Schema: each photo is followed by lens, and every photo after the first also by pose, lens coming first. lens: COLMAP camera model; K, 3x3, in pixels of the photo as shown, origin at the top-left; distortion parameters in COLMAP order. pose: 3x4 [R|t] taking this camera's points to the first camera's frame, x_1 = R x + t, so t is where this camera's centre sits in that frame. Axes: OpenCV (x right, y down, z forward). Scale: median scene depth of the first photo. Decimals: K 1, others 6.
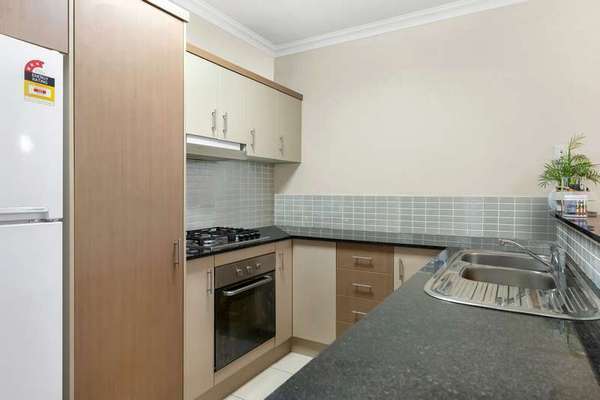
lens RADIAL K [[361.5, 0, 300.5], [0, 361.5, 192.7], [0, 0, 1]] dist [-0.000476, -0.000059]
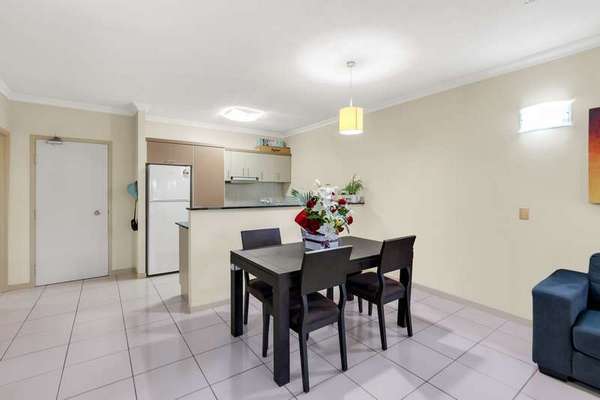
lens RADIAL K [[276.7, 0, 300.6], [0, 276.7, 196.0], [0, 0, 1]] dist [0.000432, 0.000084]
pose [[0.913119, -0.000826, -0.407693, 1.066196], [0.006875, 0.999887, 0.013372, -0.018148], [0.407635, -0.015013, 0.913021, -0.863154]]
